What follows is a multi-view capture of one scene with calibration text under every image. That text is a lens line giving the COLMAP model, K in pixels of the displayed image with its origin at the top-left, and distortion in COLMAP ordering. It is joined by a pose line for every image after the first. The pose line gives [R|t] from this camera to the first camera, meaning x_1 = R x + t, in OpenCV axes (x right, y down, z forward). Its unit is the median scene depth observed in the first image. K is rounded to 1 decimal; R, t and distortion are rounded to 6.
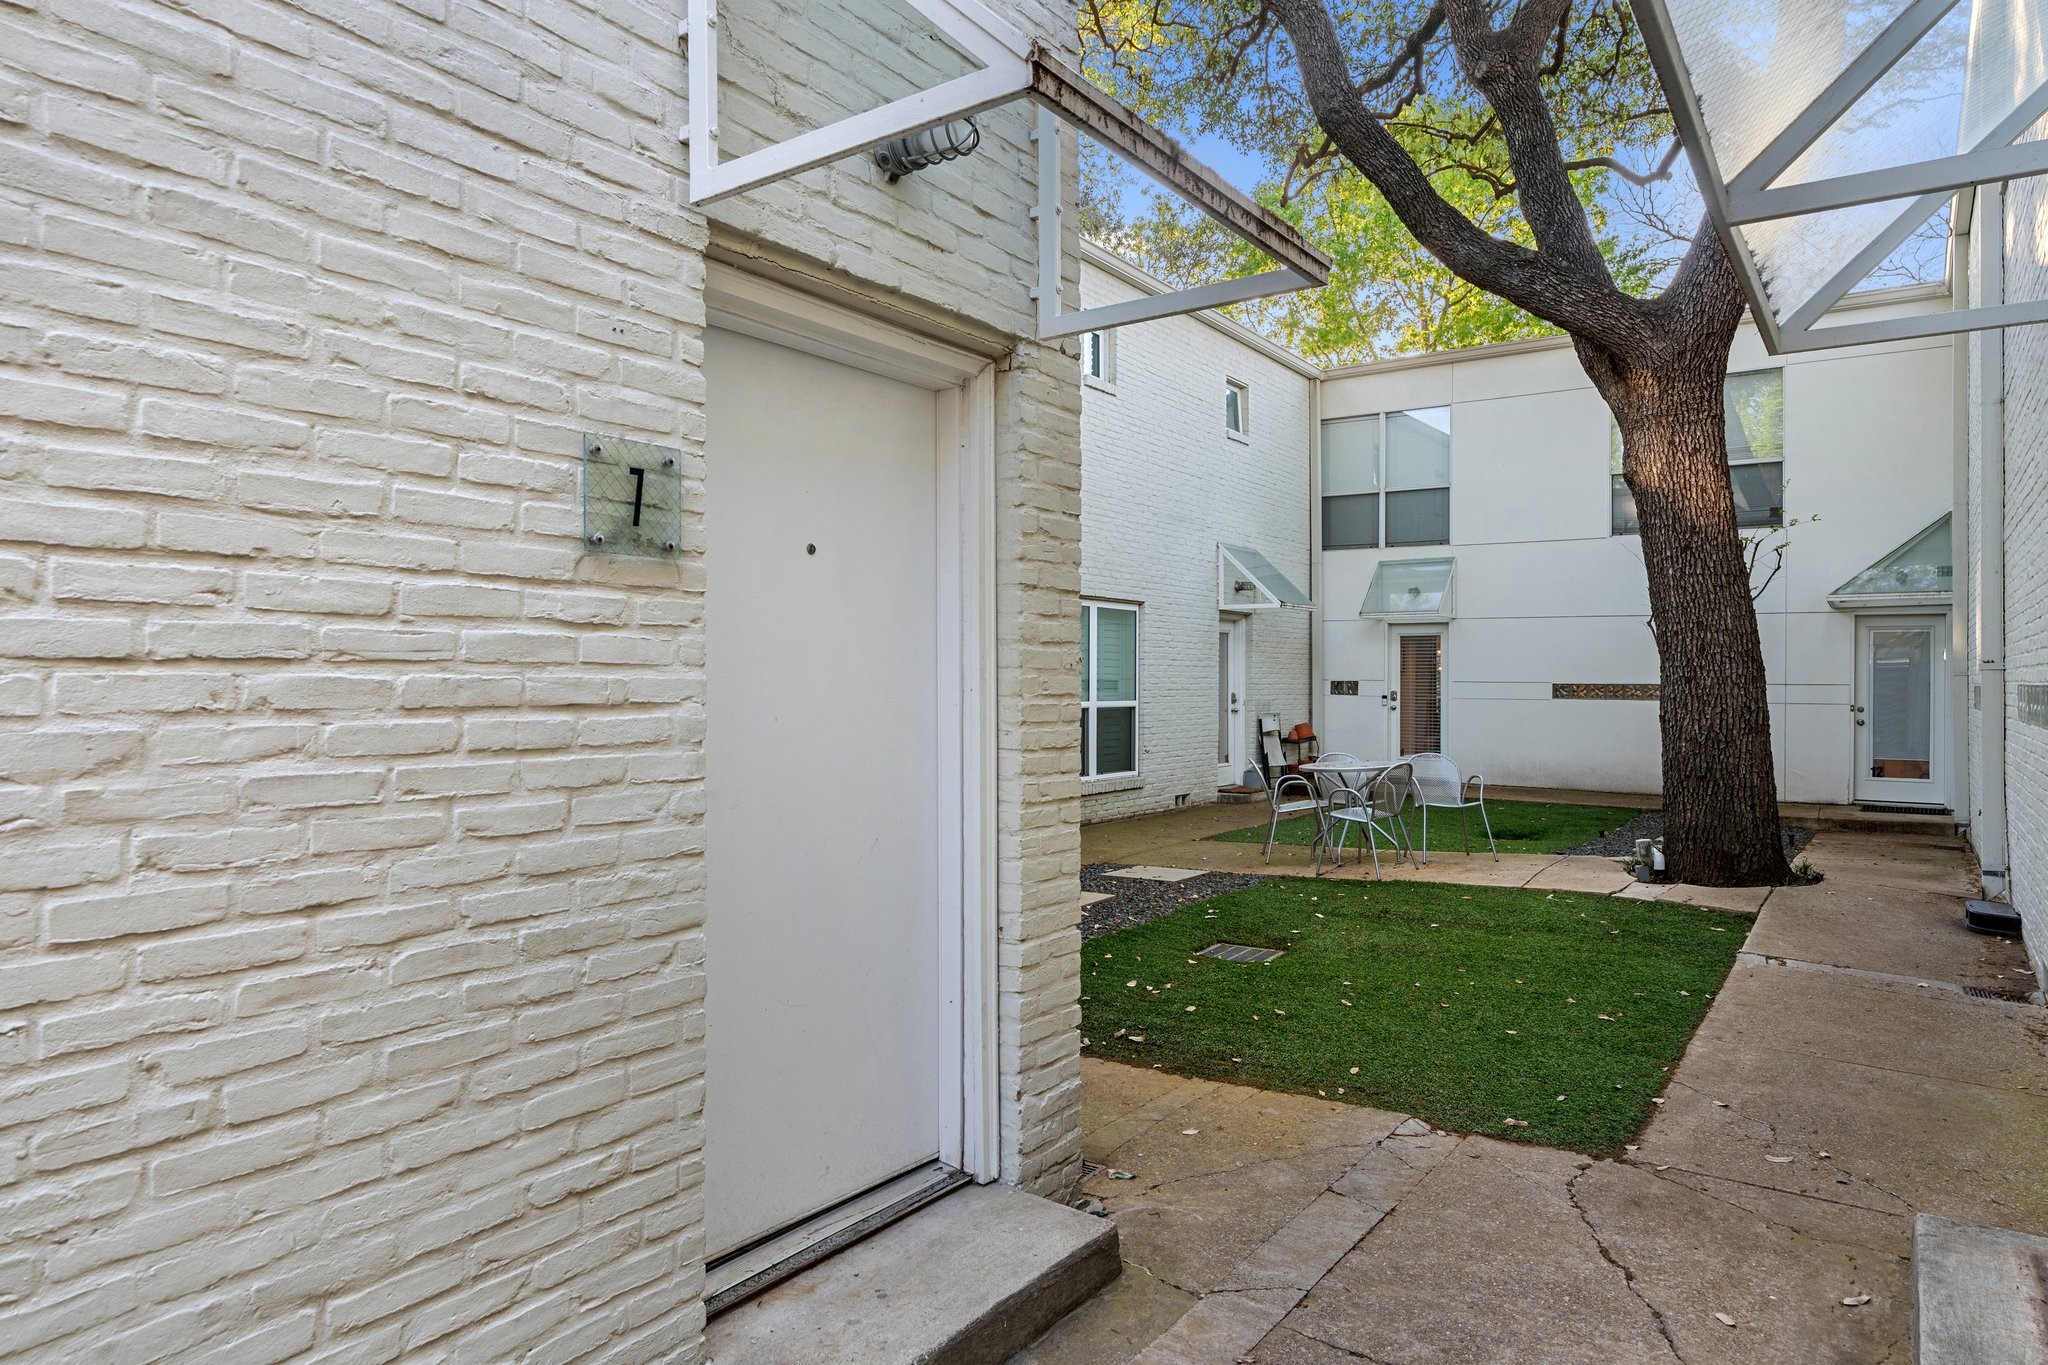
lens RADIAL K [[1240.3, 0, 1026.2], [0, 1240.3, 680.6], [0, 0, 1]] dist [-0.003106, 0.000145]
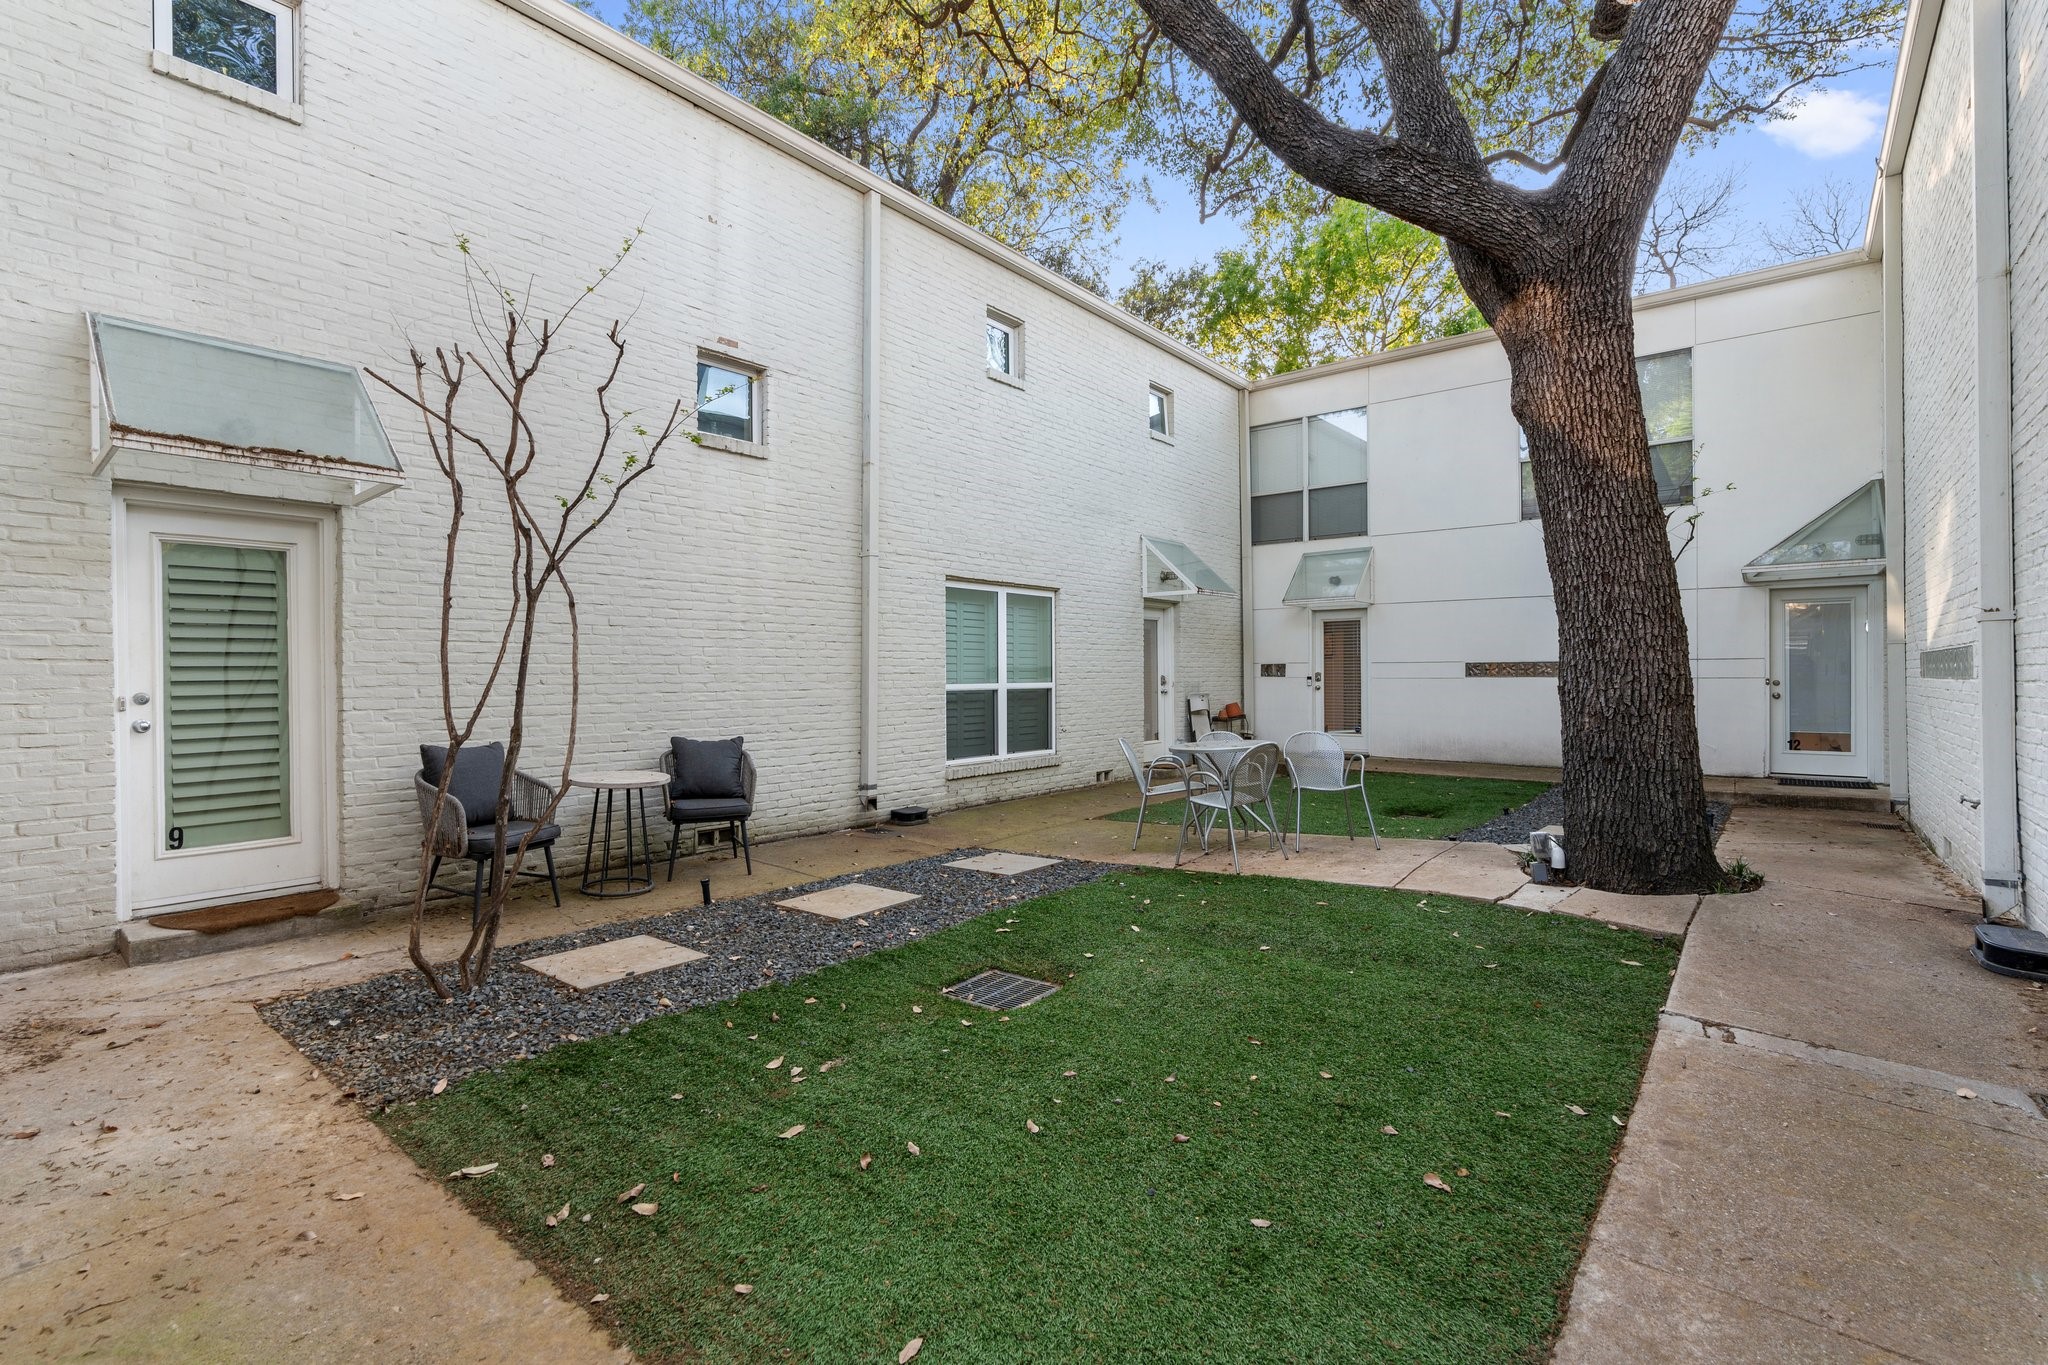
lens RADIAL K [[925.6, 0, 1020.4], [0, 925.6, 682.5], [0, 0, 1]] dist [-0.013015, 0.004110]
pose [[0.997210, -0.012133, -0.073656, 0.147512], [0.012659, 0.999898, 0.006675, 0.012913], [0.073567, -0.007589, 0.997261, 0.265248]]
